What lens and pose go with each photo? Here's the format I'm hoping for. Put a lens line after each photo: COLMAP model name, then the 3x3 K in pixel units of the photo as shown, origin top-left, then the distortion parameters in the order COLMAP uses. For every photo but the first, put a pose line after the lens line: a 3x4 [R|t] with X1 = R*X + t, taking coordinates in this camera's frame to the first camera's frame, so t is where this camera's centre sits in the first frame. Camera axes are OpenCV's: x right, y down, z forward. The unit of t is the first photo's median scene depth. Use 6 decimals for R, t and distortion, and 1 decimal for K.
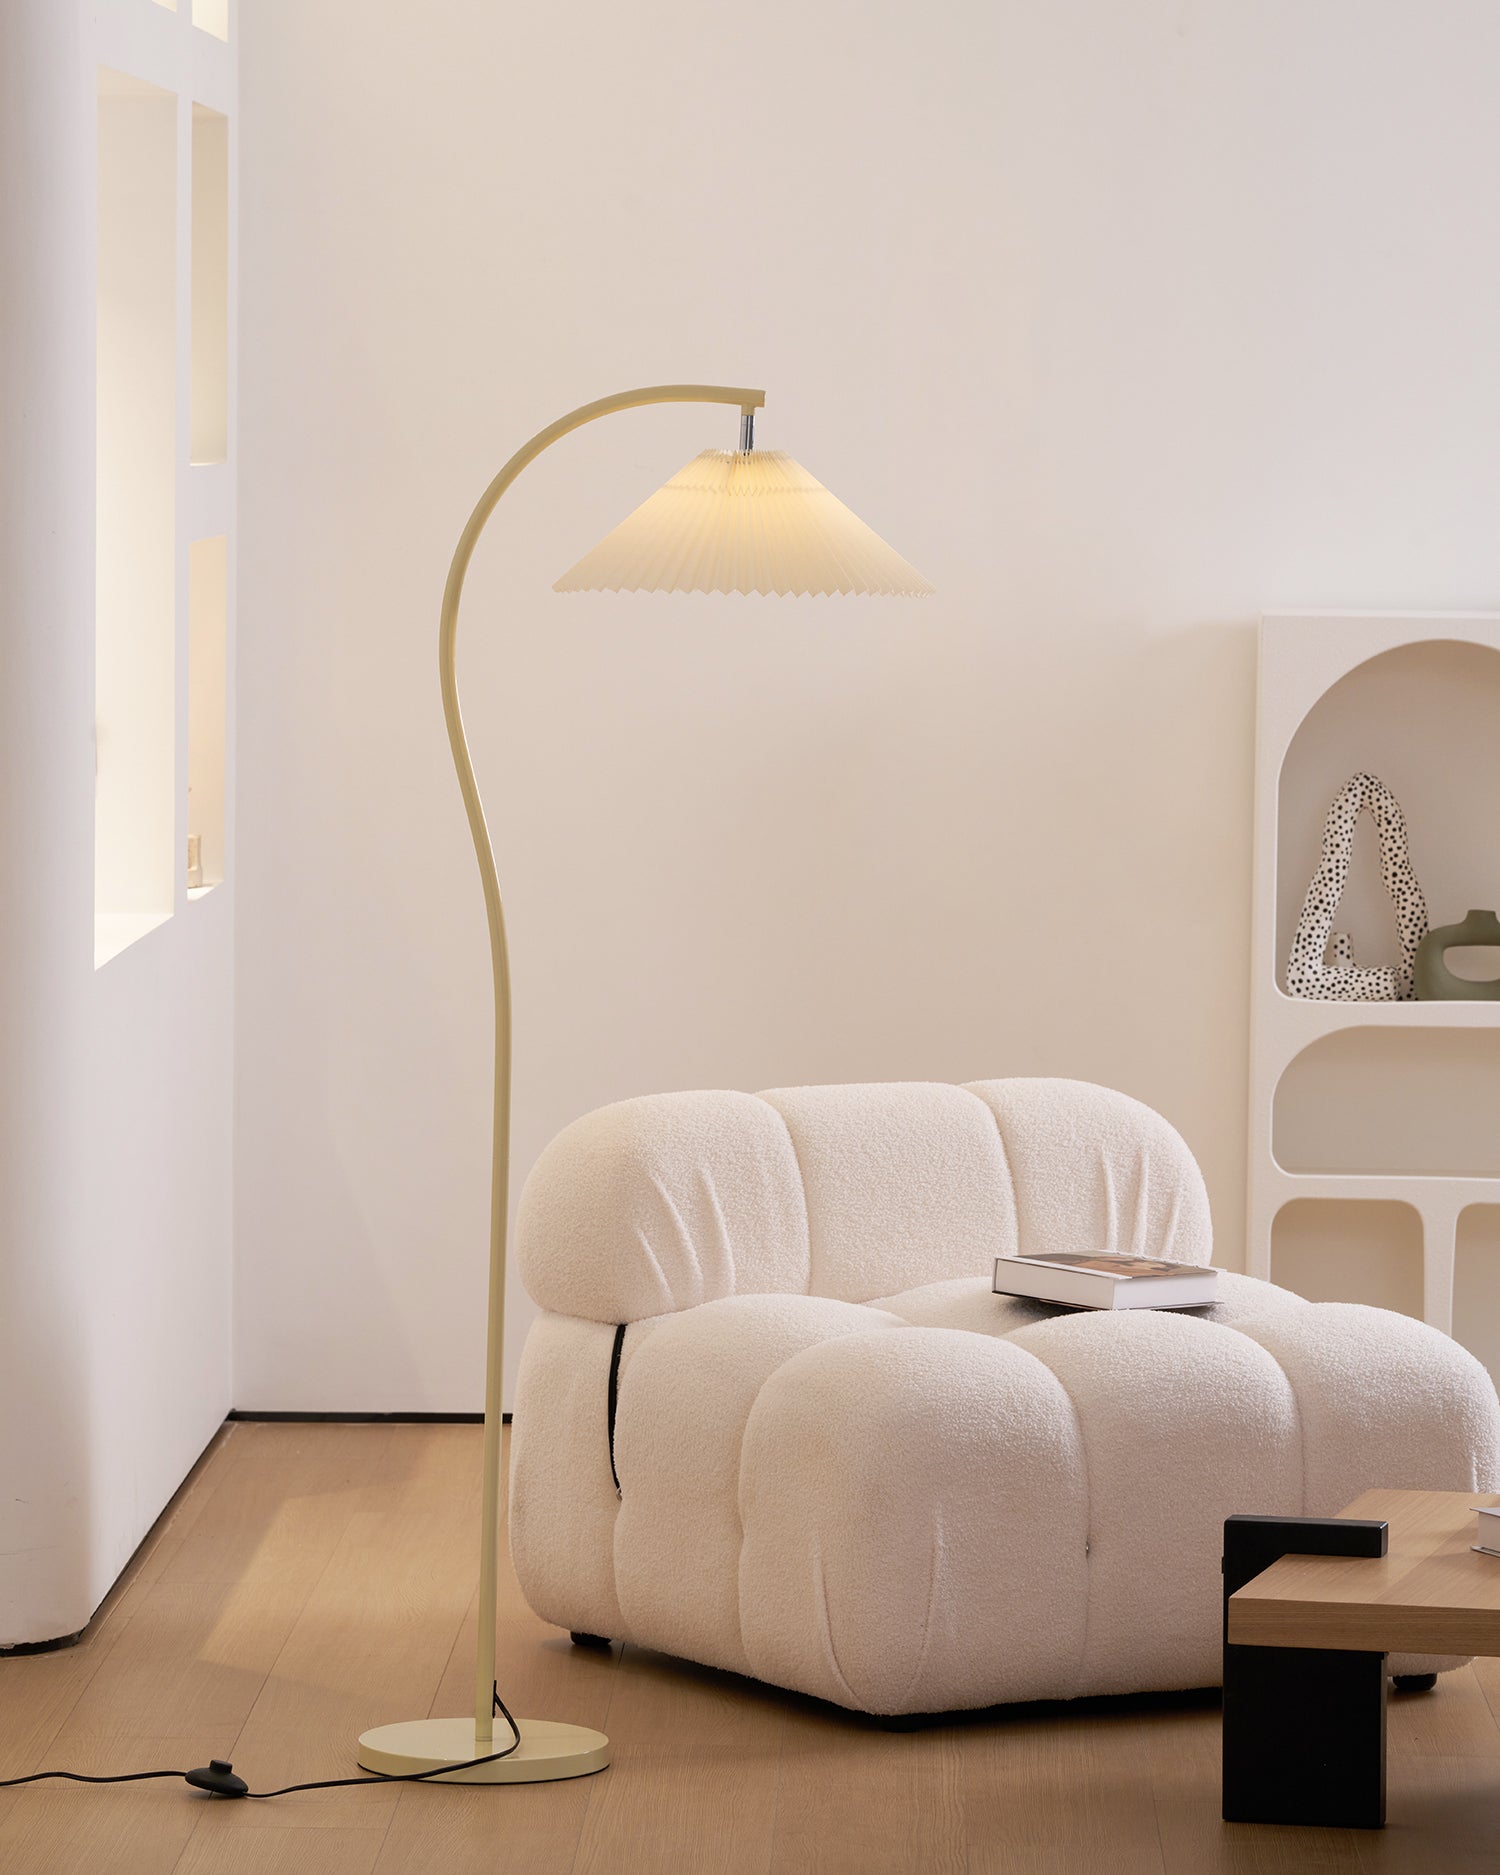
lens RADIAL K [[8064.1, 0, 750.0], [0, 8064.1, 937.5], [0, 0, 1]] dist [0.521795, 0.457673]
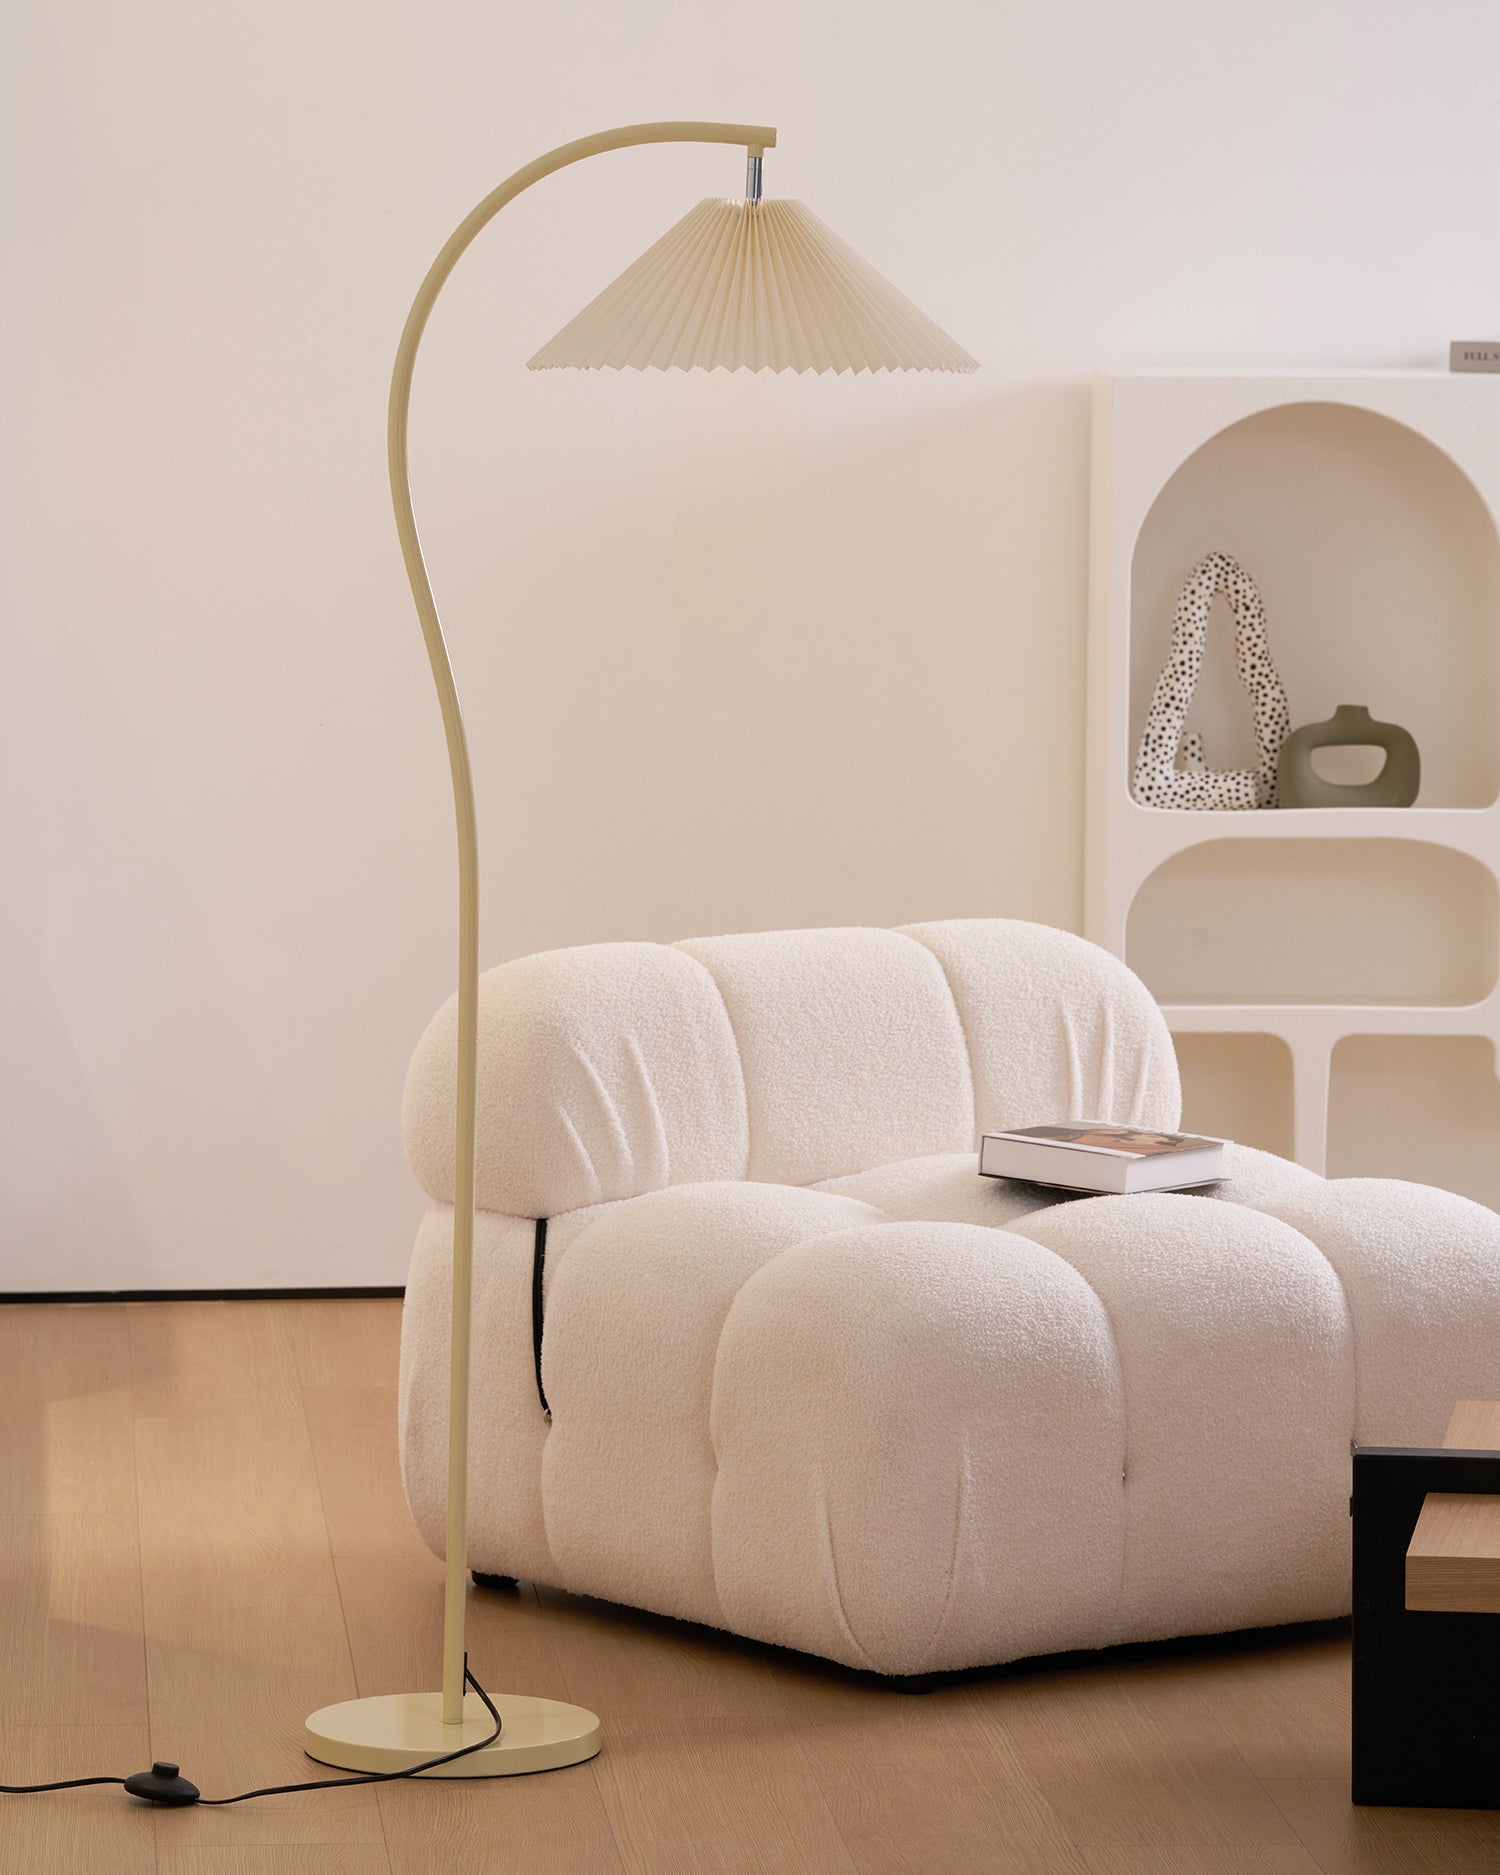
lens RADIAL K [[8064.1, 0, 750.0], [0, 8064.1, 937.5], [0, 0, 1]] dist [0.521795, 0.457673]
pose [[0.993936, -0.016458, 0.108717, -0.086159], [0.012678, 0.999294, 0.035366, -0.012057], [-0.109223, -0.033773, 0.993443, 0.143268]]
